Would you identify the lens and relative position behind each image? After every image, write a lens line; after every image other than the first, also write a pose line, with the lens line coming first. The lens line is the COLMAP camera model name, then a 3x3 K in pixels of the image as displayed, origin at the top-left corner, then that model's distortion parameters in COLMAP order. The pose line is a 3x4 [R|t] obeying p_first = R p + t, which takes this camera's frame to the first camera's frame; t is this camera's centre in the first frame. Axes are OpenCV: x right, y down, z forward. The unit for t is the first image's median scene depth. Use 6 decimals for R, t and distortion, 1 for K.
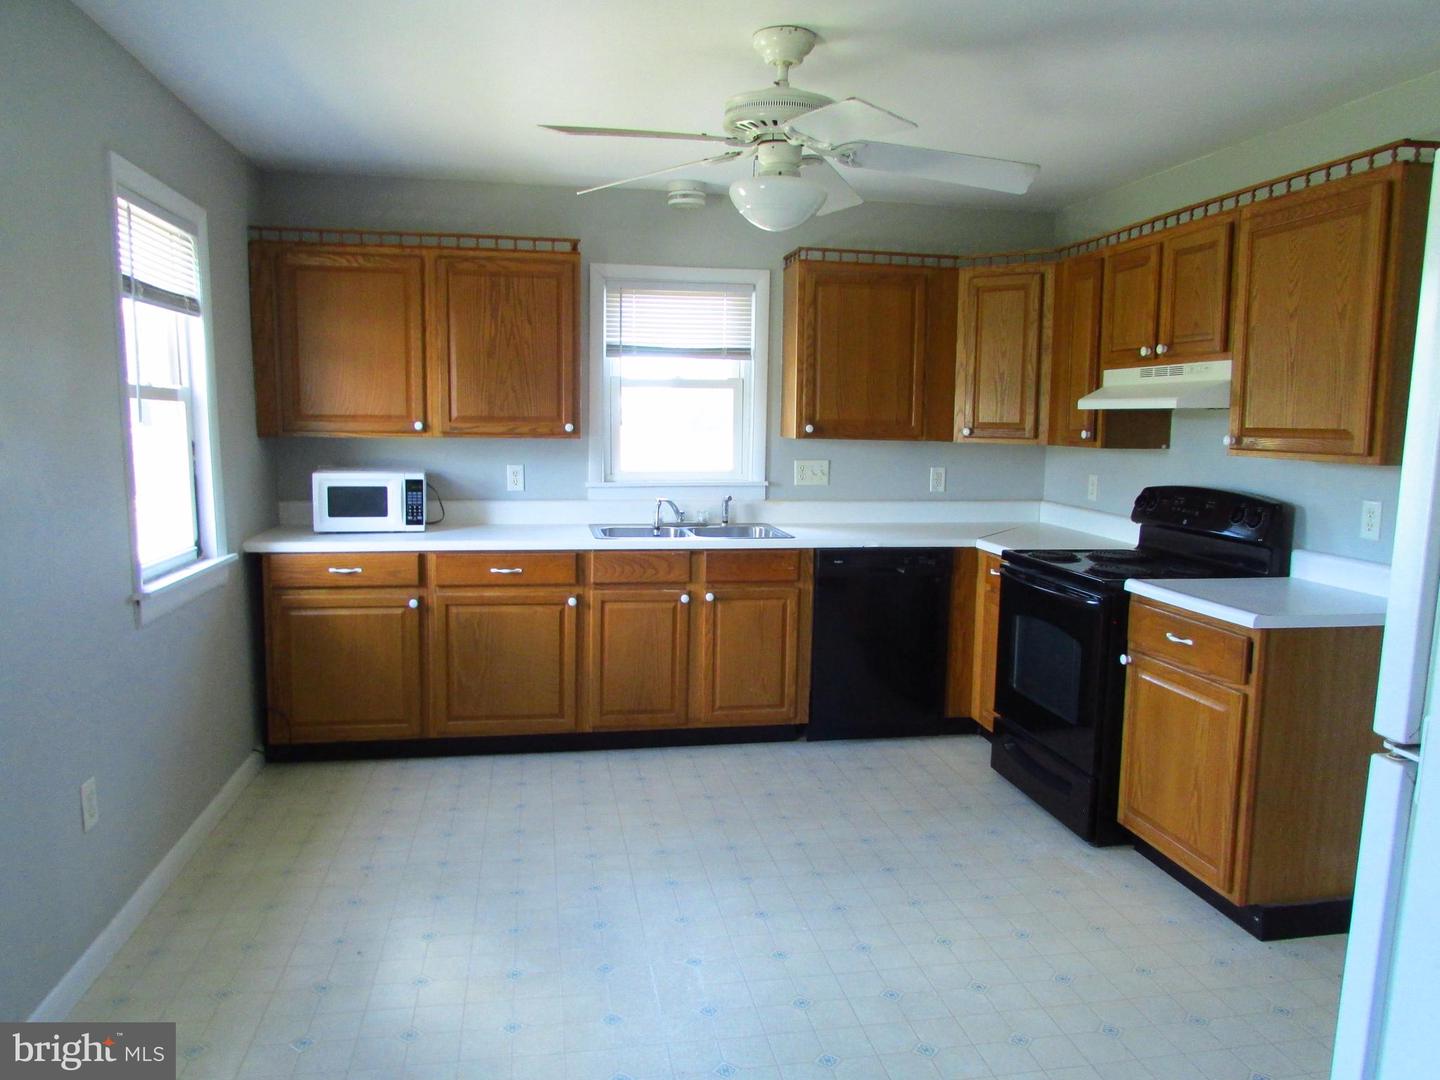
lens RADIAL K [[1052.7, 0, 720.0], [0, 1052.7, 540.0], [0, 0, 1]] dist [-0.006910, 0.000564]
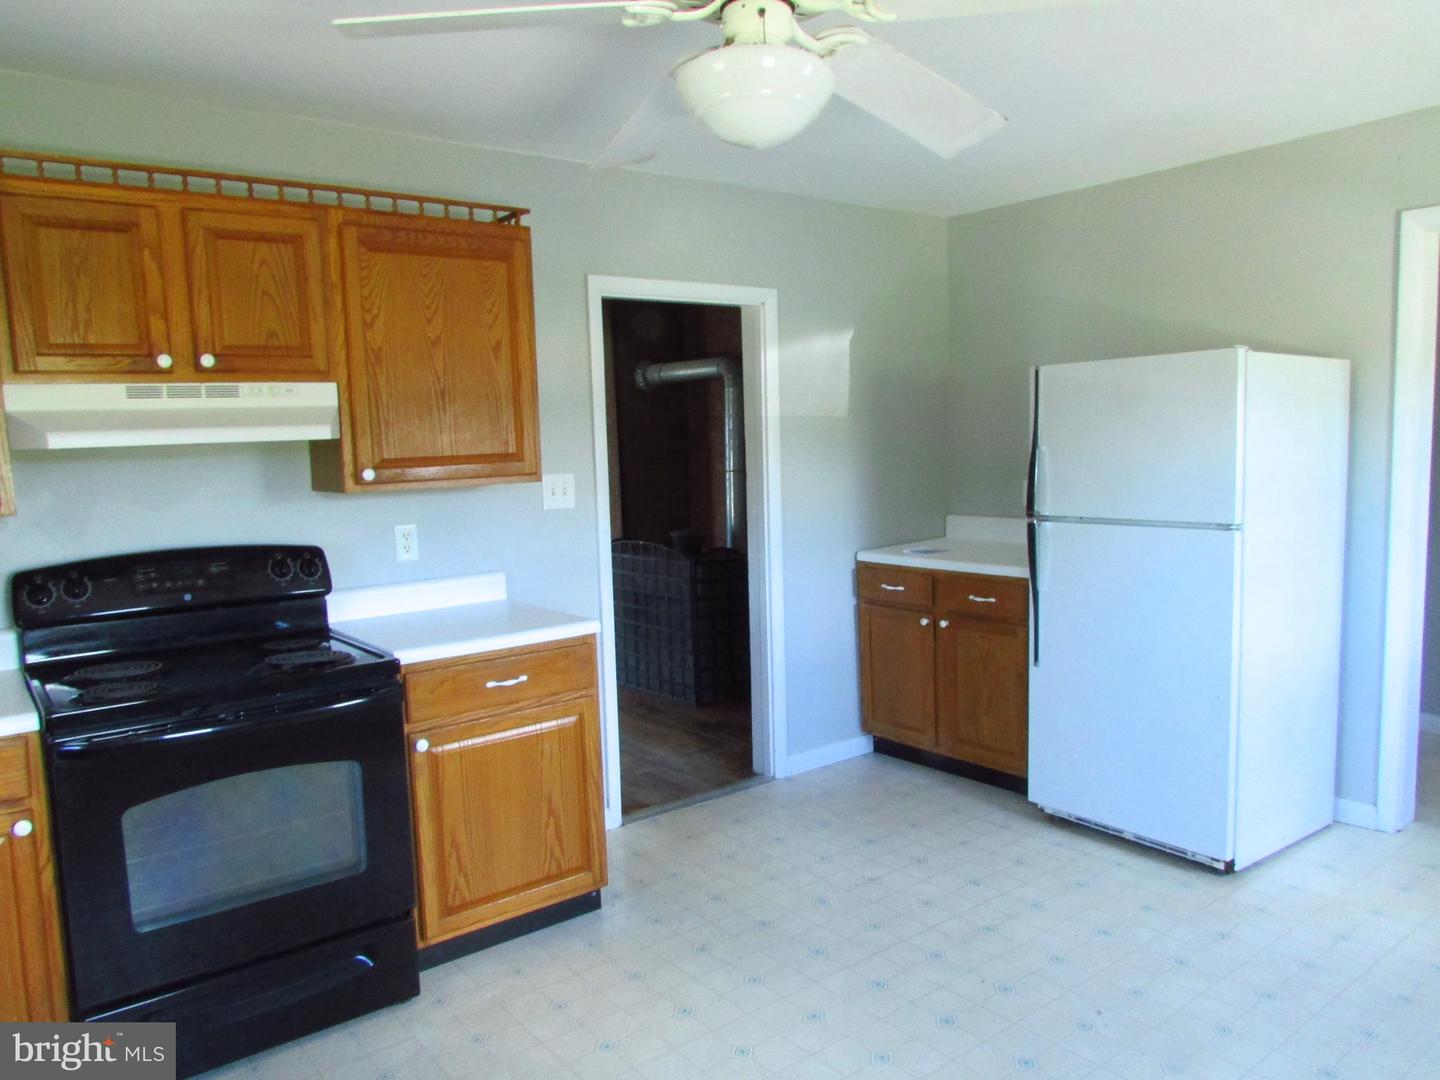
lens RADIAL K [[1052.7, 0, 720.0], [0, 1052.7, 540.0], [0, 0, 1]] dist [-0.006910, 0.000564]
pose [[-0.477029, -0.083389, 0.874923, -0.444975], [0.134009, 0.976948, 0.166178, -0.153105], [-0.868611, 0.196519, -0.454858, 1.196007]]
